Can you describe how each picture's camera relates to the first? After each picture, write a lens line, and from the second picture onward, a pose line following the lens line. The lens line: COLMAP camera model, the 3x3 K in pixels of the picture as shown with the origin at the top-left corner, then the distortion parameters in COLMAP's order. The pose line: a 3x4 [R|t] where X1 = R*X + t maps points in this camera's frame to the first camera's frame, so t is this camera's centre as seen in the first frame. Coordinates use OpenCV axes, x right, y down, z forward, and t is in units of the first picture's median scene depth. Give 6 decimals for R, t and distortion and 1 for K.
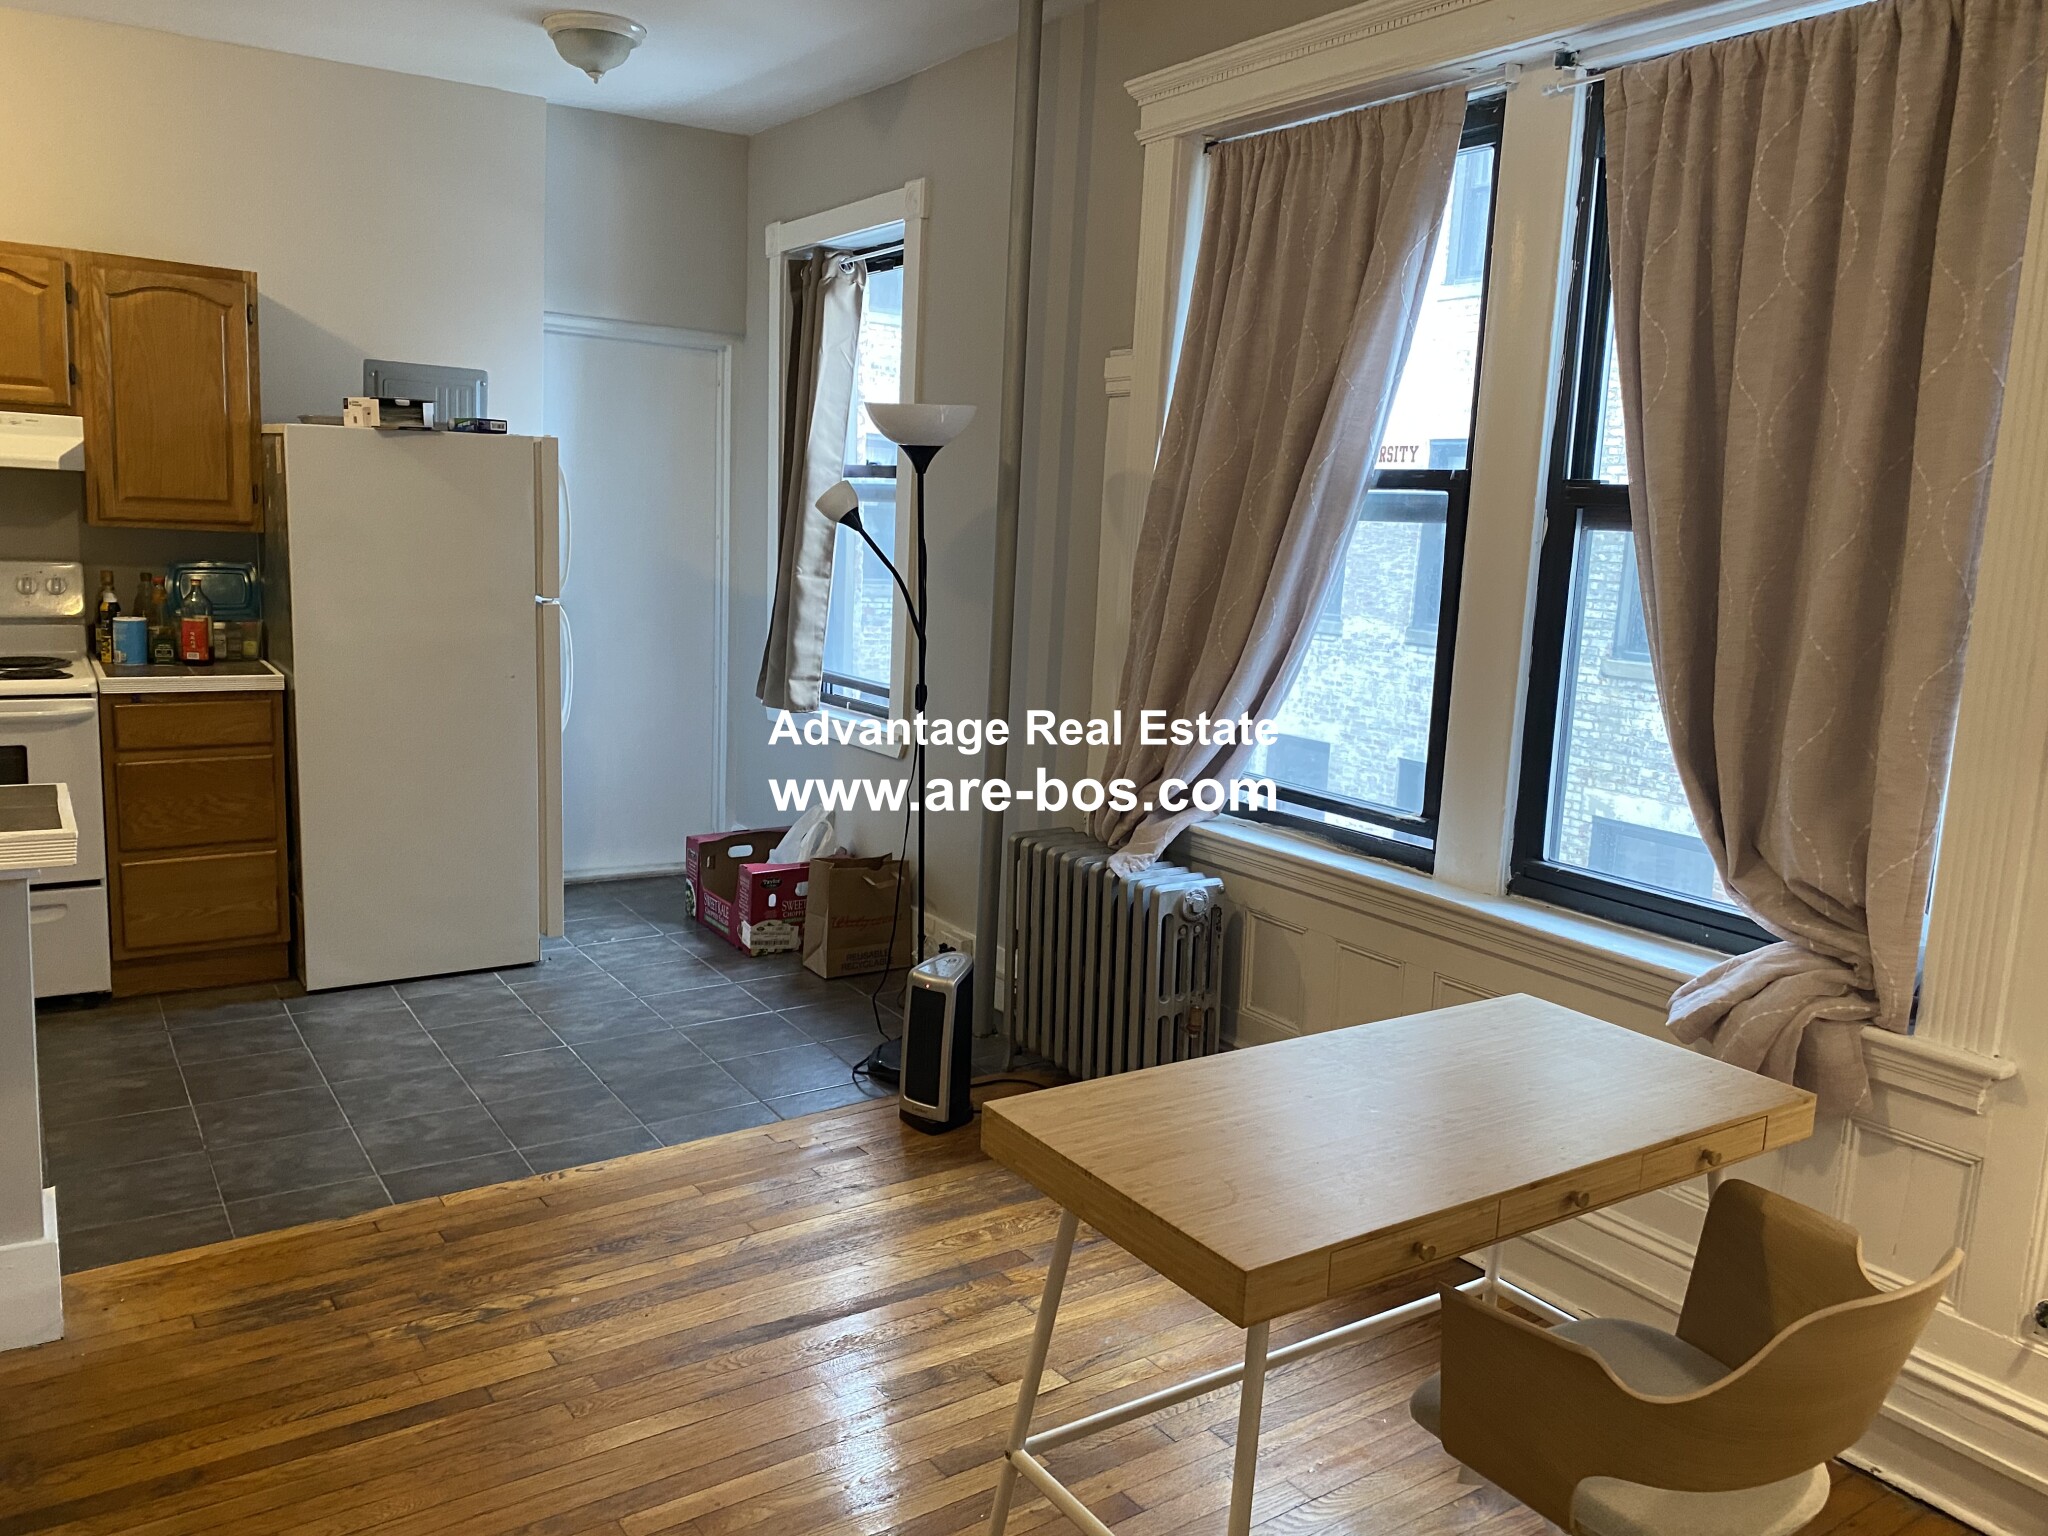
lens RADIAL K [[1558.8, 0, 1027.3], [0, 1558.8, 754.9], [0, 0, 1]] dist [0.036340, -0.044923]
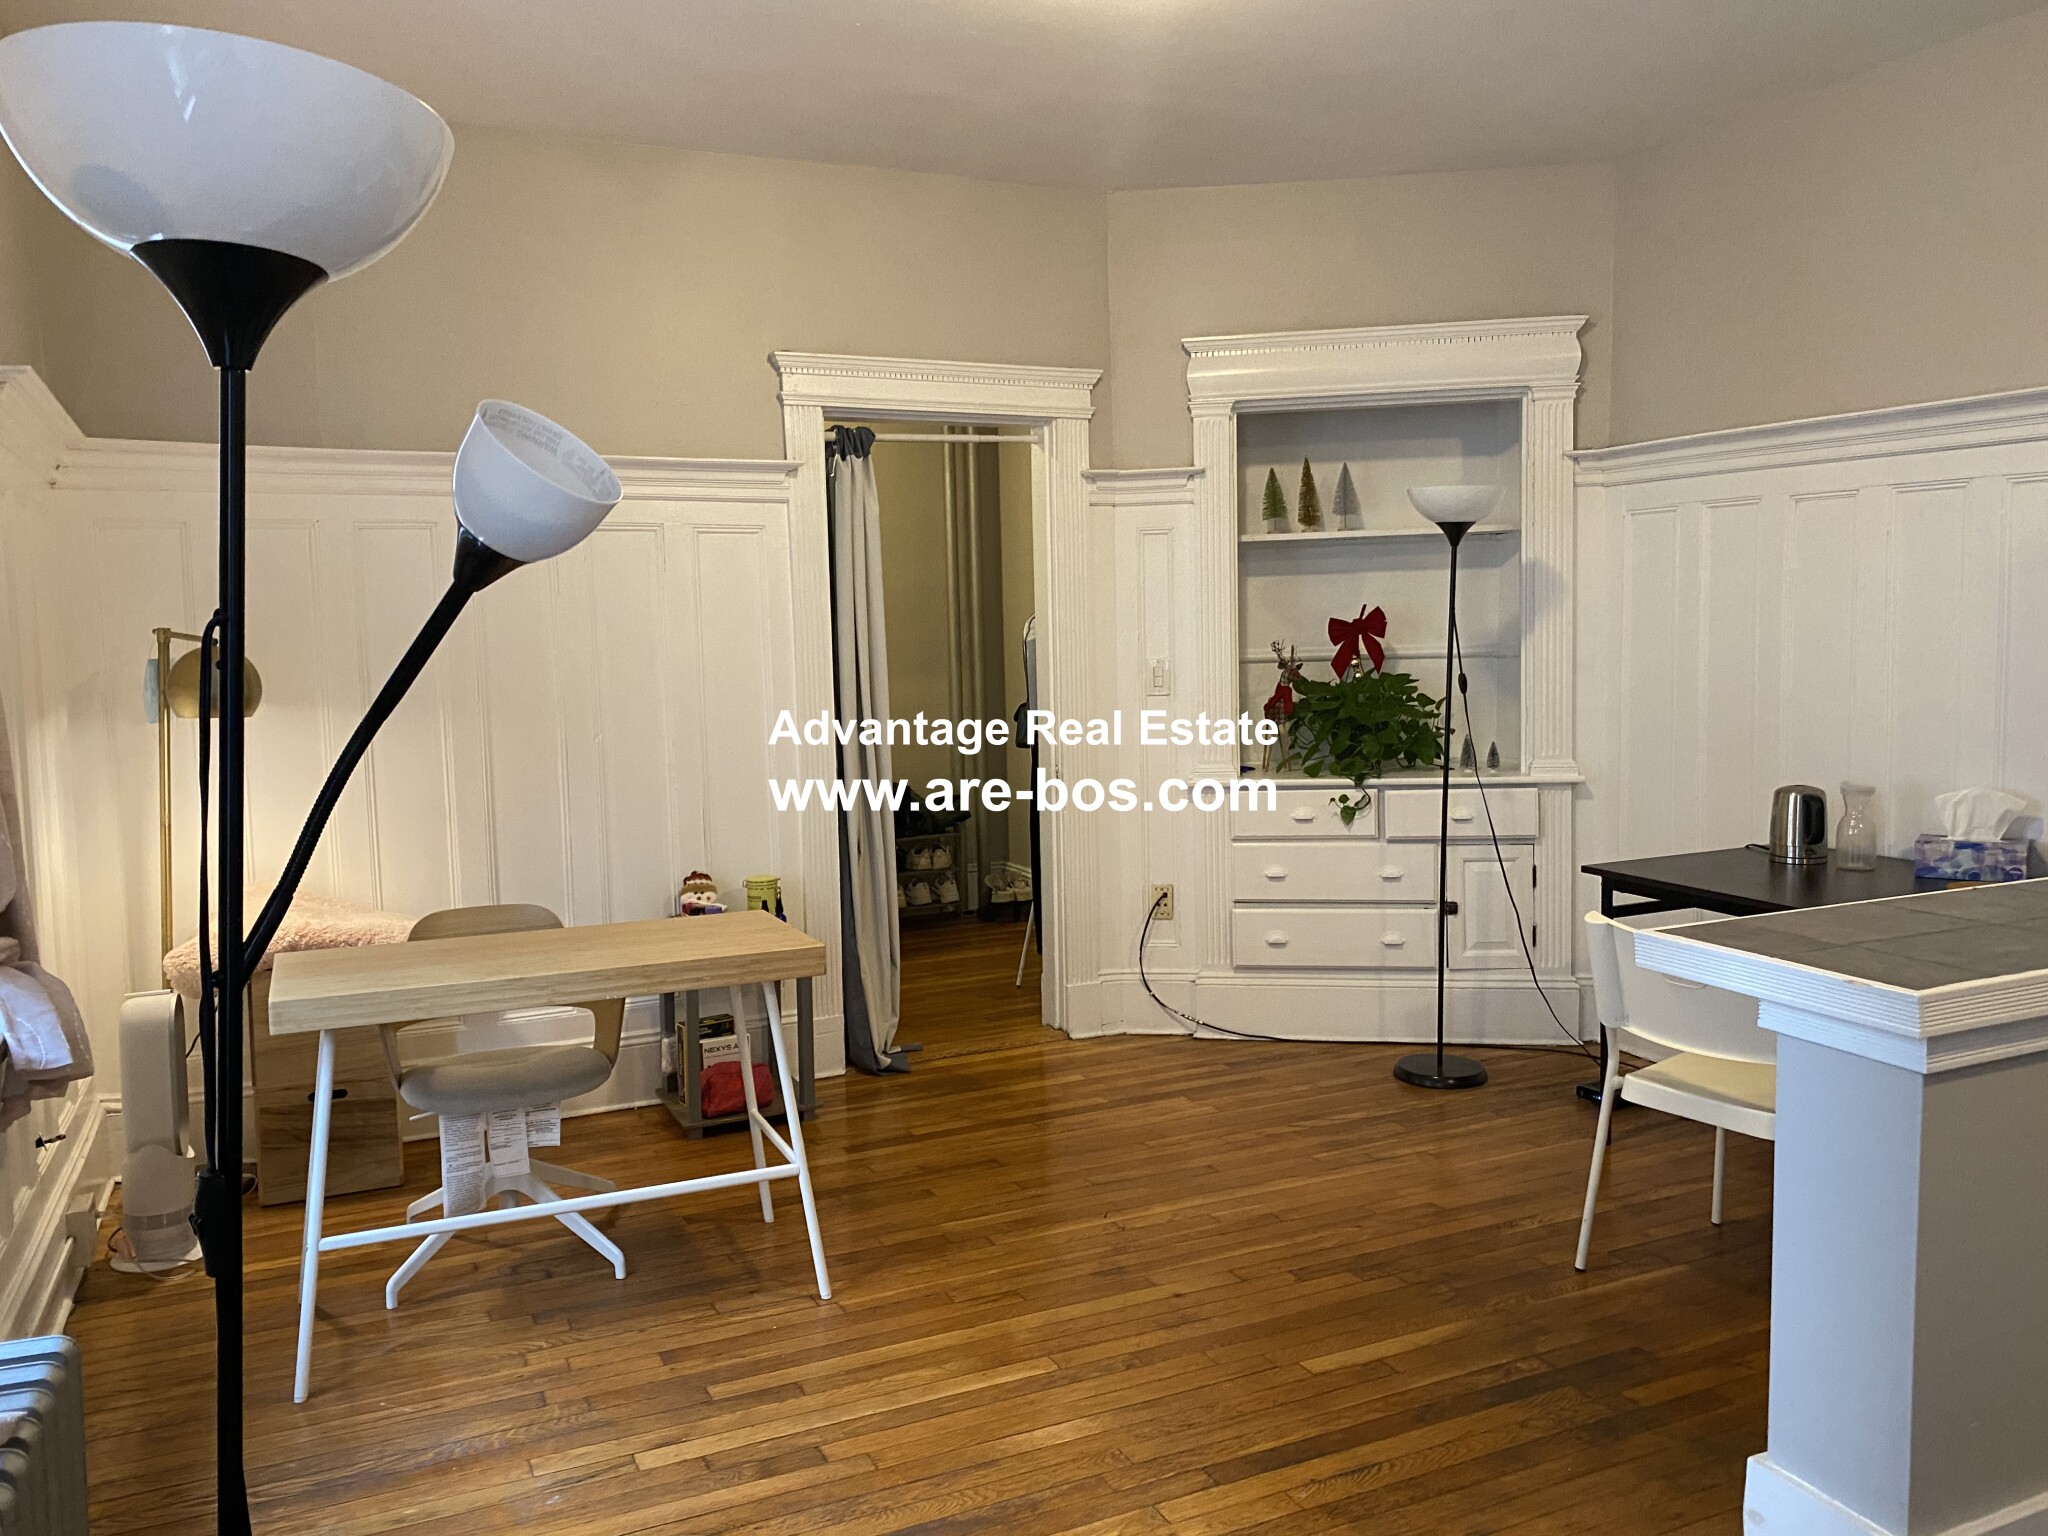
lens RADIAL K [[1558.8, 0, 1008.9], [0, 1558.8, 757.9], [0, 0, 1]] dist [0.036340, -0.044923]
pose [[-0.984435, -0.037819, 0.171629, -0.222977], [0.004398, 0.970965, 0.239182, -0.163185], [-0.175692, 0.236215, -0.955686, 1.120313]]
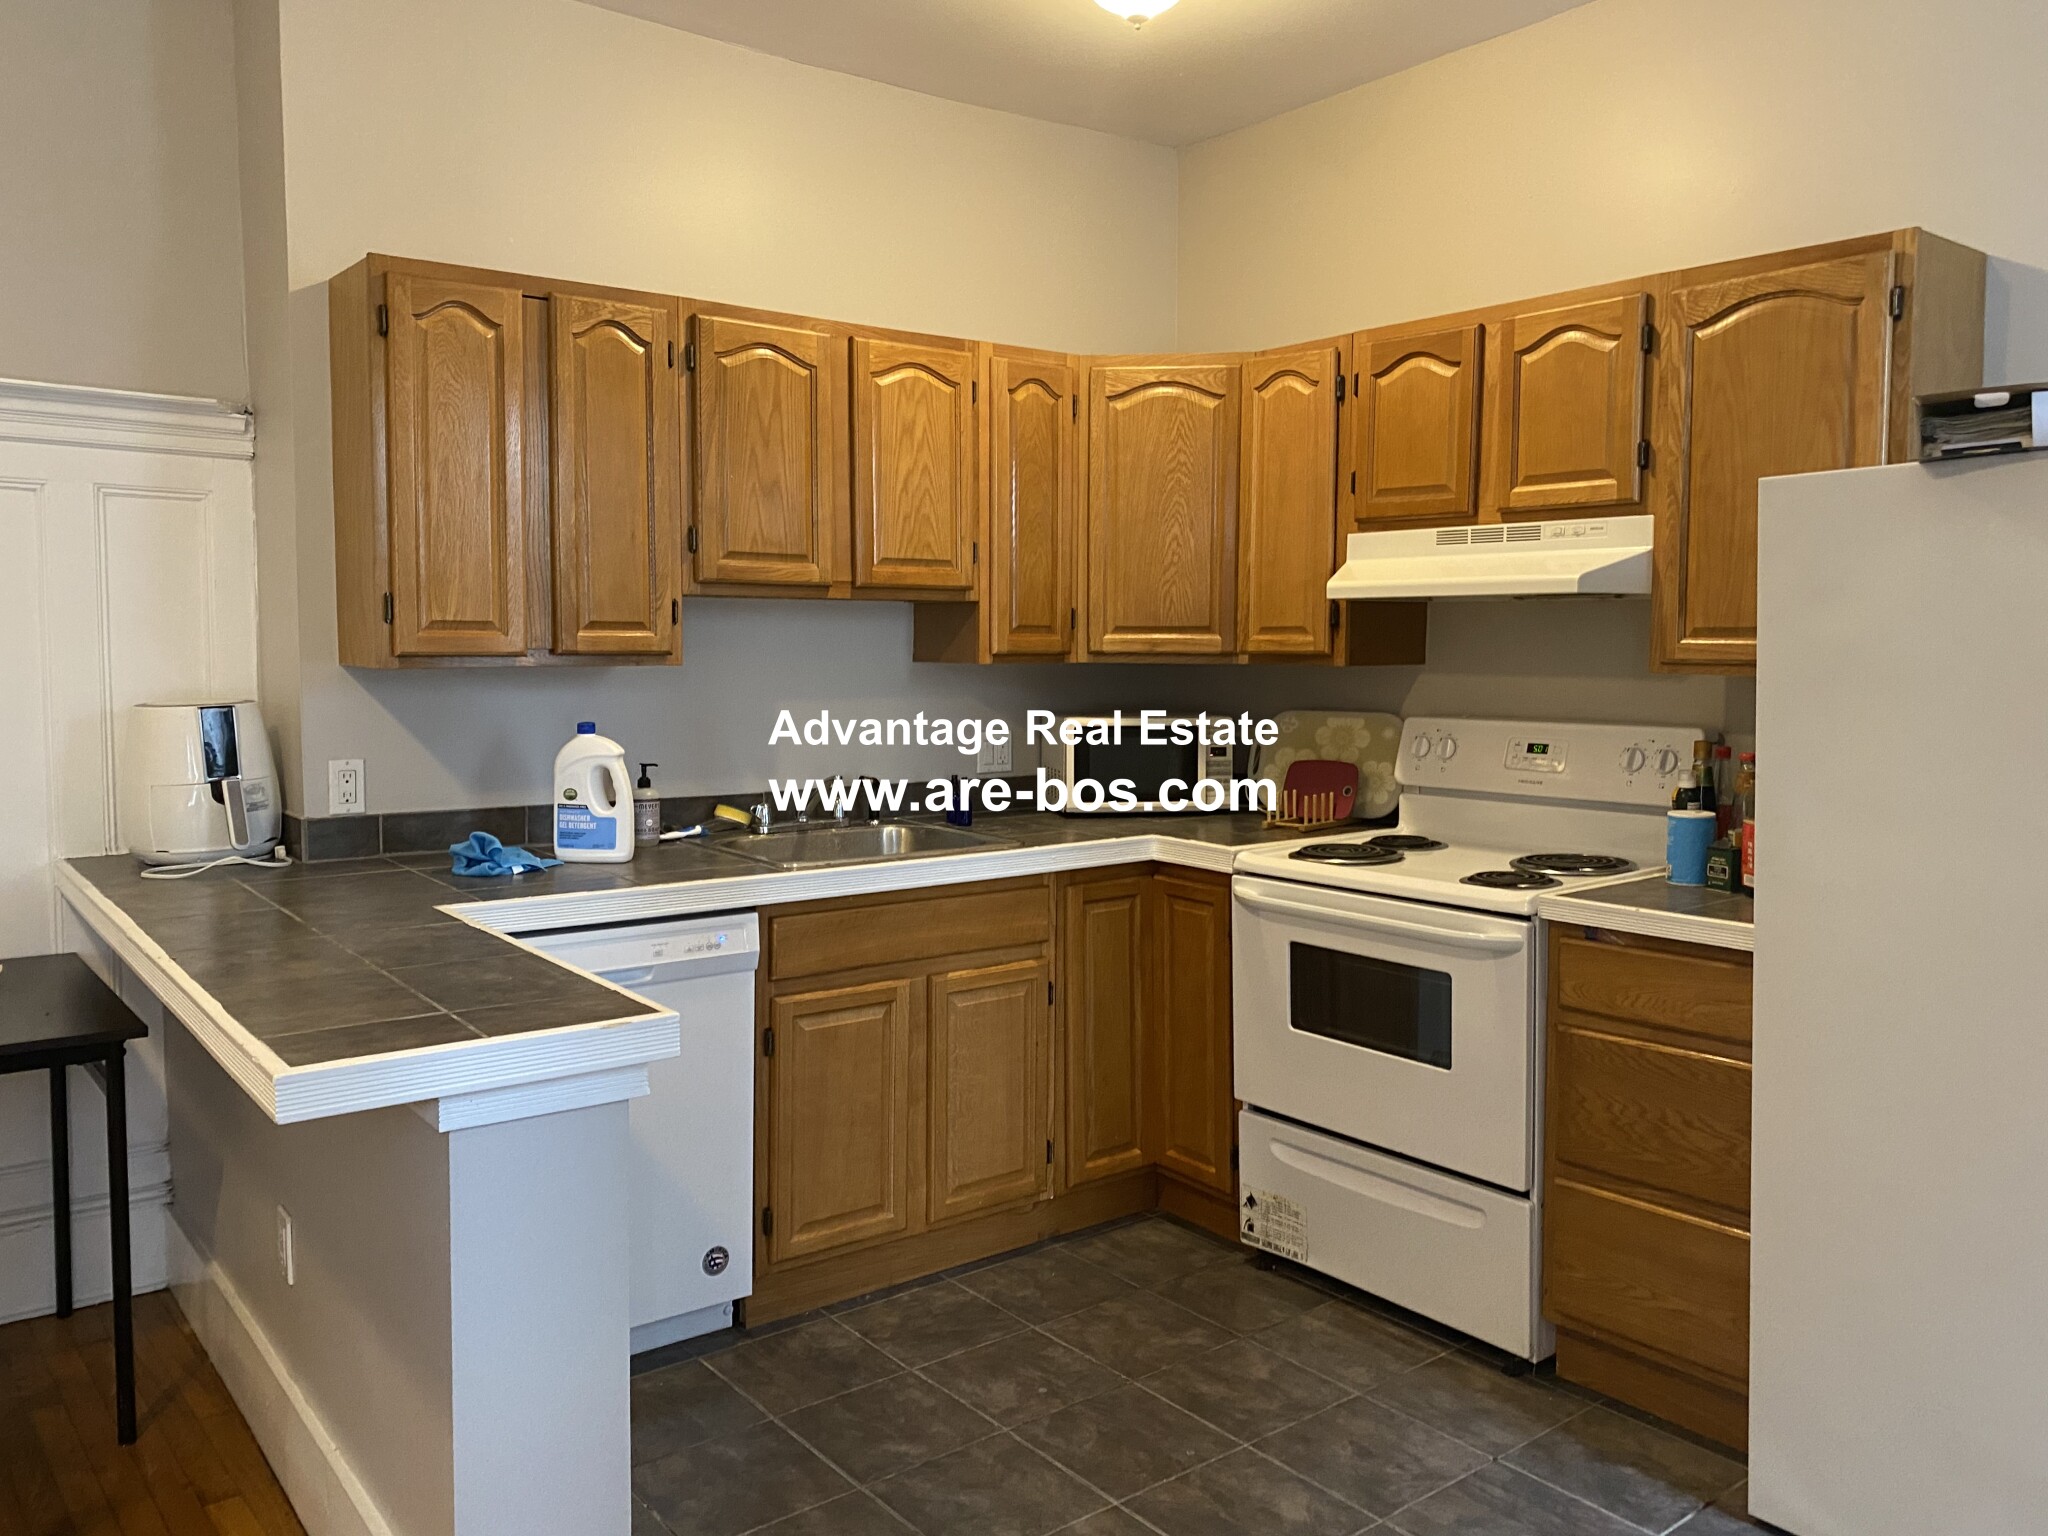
lens RADIAL K [[1558.8, 0, 1044.3], [0, 1558.8, 743.7], [0, 0, 1]] dist [0.036340, -0.044923]
pose [[0.087802, 0.022577, -0.995882, 0.056333], [-0.150102, 0.988628, 0.009179, -0.086219], [0.984764, 0.148678, 0.090192, 0.715549]]
